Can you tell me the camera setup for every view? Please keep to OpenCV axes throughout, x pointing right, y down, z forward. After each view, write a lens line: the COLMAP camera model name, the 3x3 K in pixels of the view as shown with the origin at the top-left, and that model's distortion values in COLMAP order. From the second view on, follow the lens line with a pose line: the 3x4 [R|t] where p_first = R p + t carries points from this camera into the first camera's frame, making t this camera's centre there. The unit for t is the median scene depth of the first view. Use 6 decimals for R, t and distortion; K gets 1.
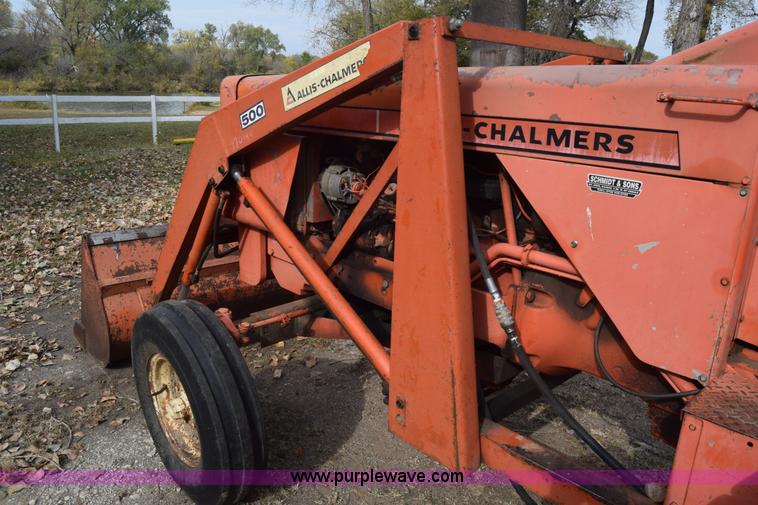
lens RADIAL K [[593.7, 0, 377.2], [0, 593.7, 256.9], [0, 0, 1]] dist [-0.096959, 0.038970]
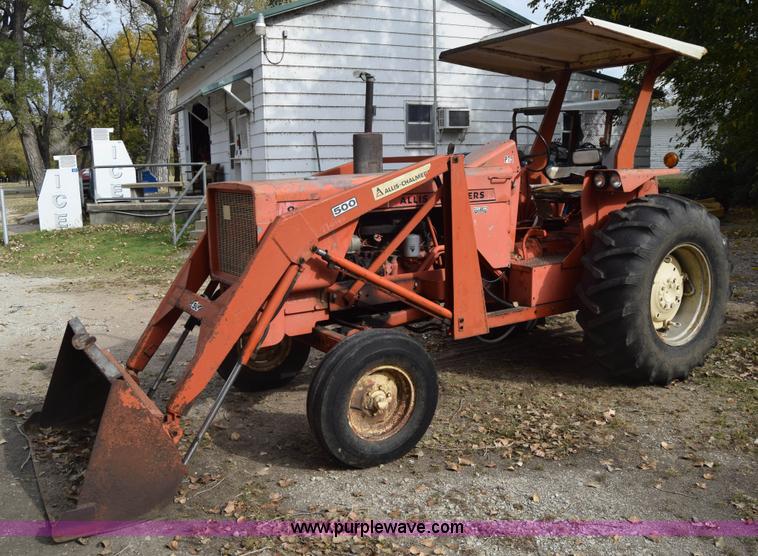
lens RADIAL K [[677.6, 0, 377.9], [0, 677.6, 278.1], [0, 0, 1]] dist [-0.086420, 0.012614]
pose [[0.187599, -0.202316, 0.961184, -1.882878], [0.304567, 0.942309, 0.138899, -0.270697], [-0.933834, 0.266687, 0.238395, 0.502266]]
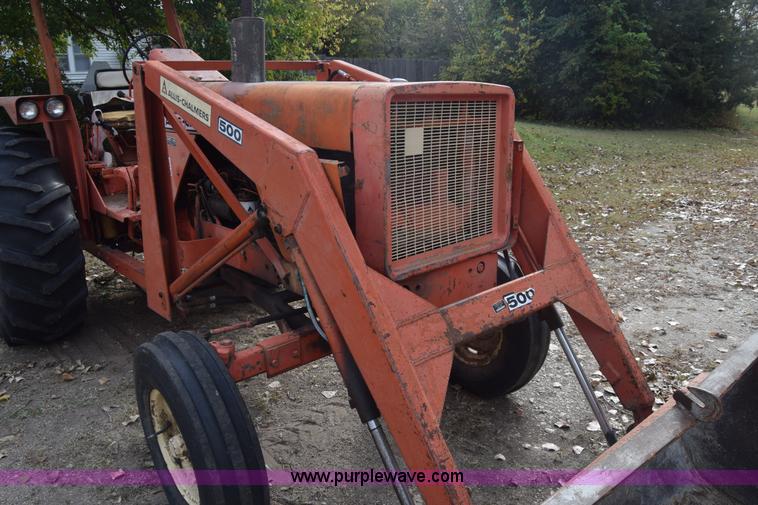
lens RADIAL K [[602.9, 0, 377.7], [0, 602.9, 254.7], [0, 0, 1]] dist [-0.098301, 0.045849]
pose [[-0.999510, -0.021095, 0.023140, -0.099015], [-0.005671, 0.848737, 0.528785, -0.633511], [-0.030794, 0.528395, -0.848440, 2.124016]]
